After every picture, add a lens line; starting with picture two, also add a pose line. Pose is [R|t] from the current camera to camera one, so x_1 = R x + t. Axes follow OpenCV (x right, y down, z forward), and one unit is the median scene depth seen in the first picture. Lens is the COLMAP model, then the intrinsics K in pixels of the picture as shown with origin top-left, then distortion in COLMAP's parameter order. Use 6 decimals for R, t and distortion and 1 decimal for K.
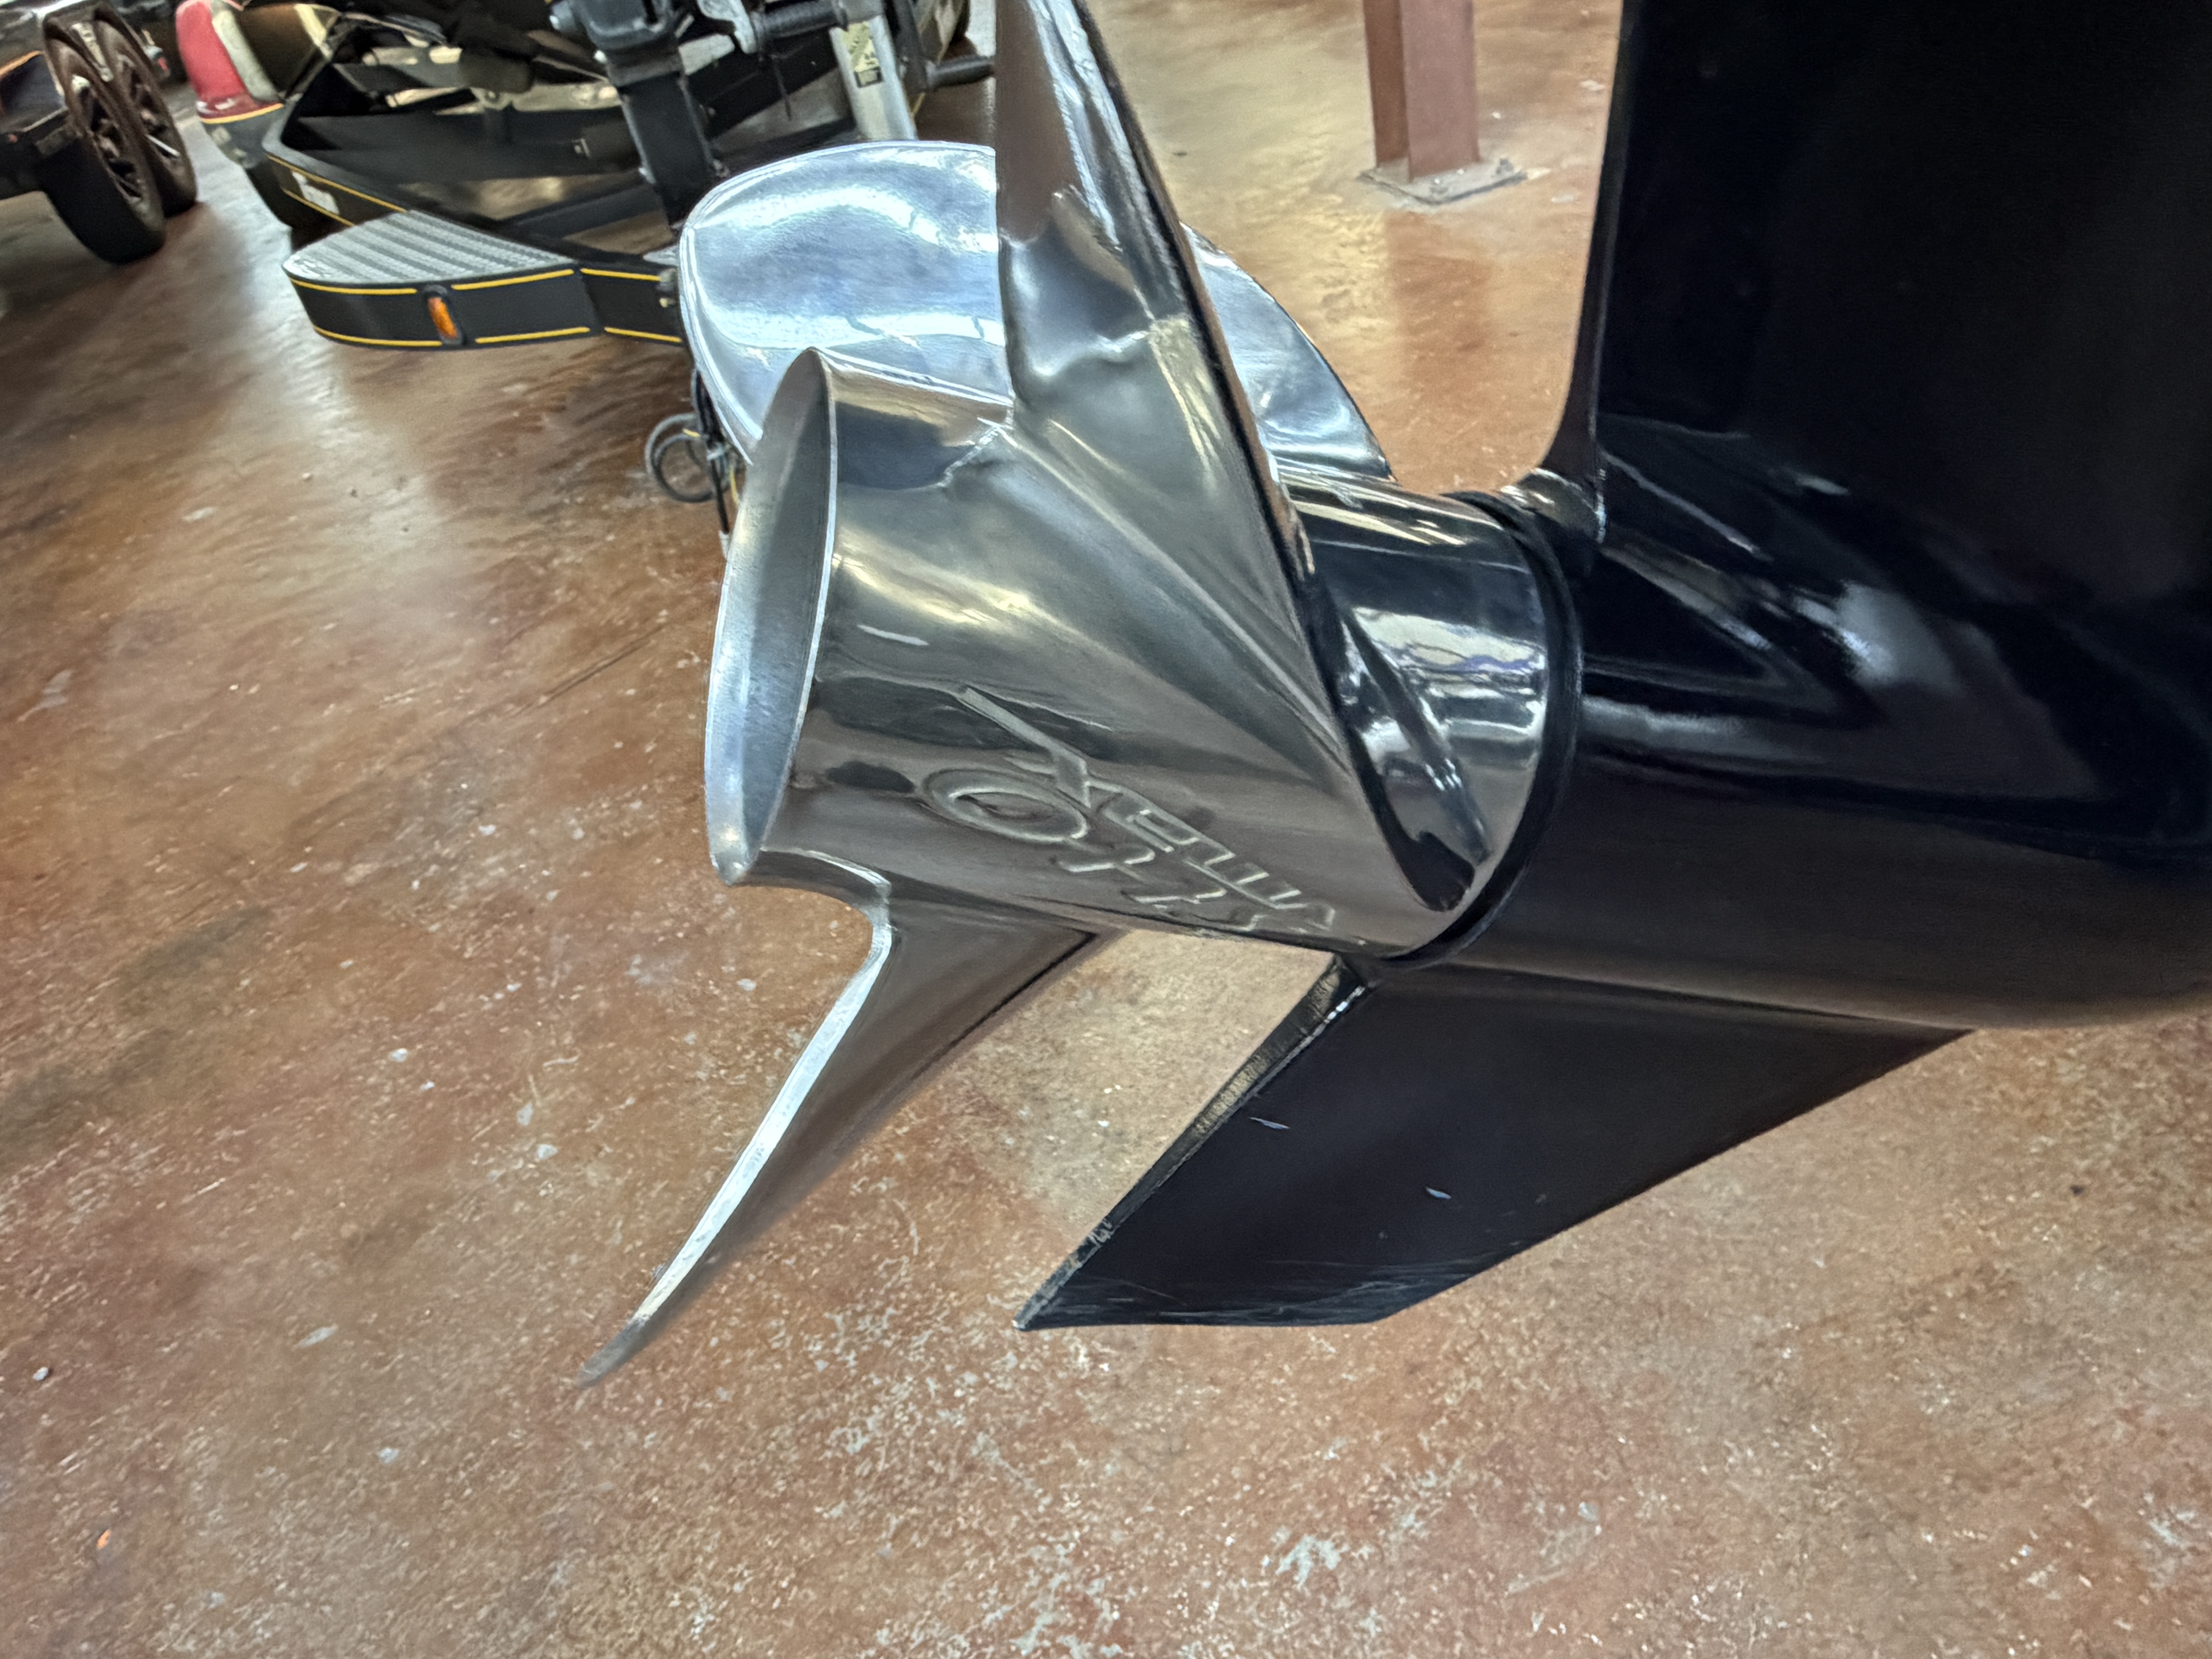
lens RADIAL K [[1567.9, 0, 1100.4], [0, 1567.9, 833.2], [0, 0, 1]] dist [-0.006339, 0.006876]
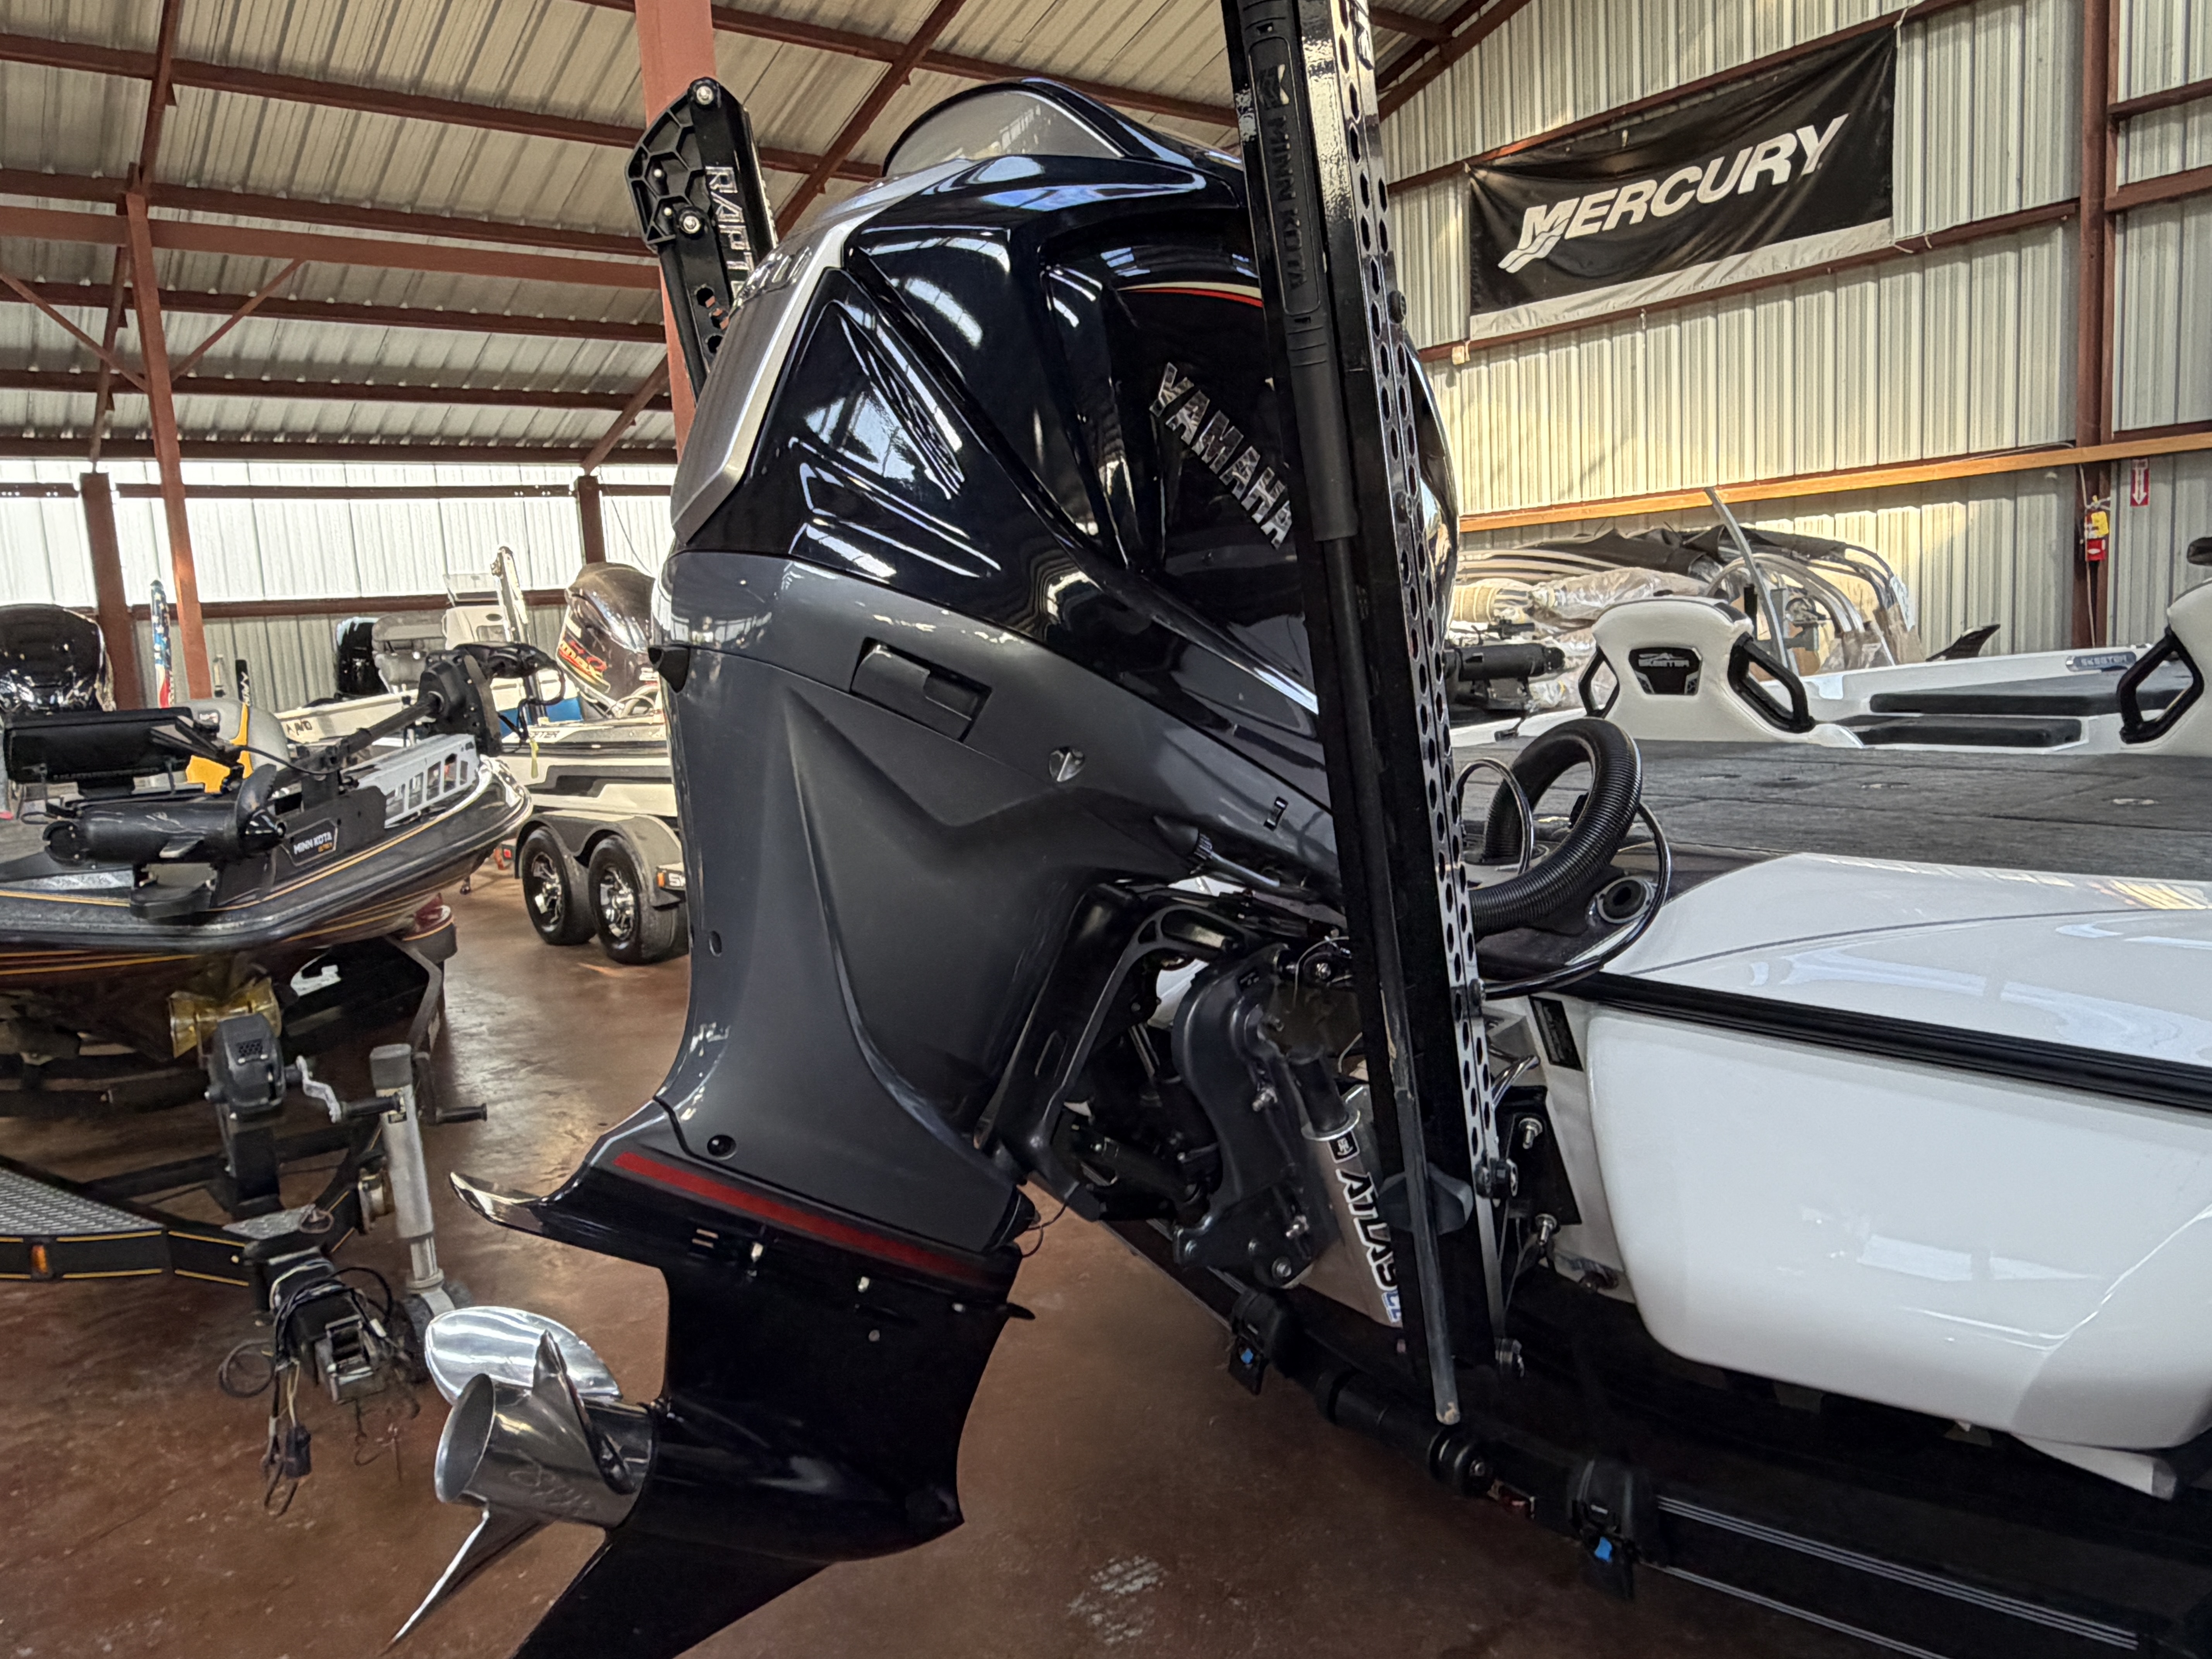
lens RADIAL K [[1567.9, 0, 1055.9], [0, 1567.9, 830.4], [0, 0, 1]] dist [-0.006339, 0.006876]
pose [[0.948026, 0.094717, 0.303767, -0.022722], [0.075622, 0.860245, -0.504242, 0.117658], [-0.309075, 0.501007, 0.808372, -0.620216]]
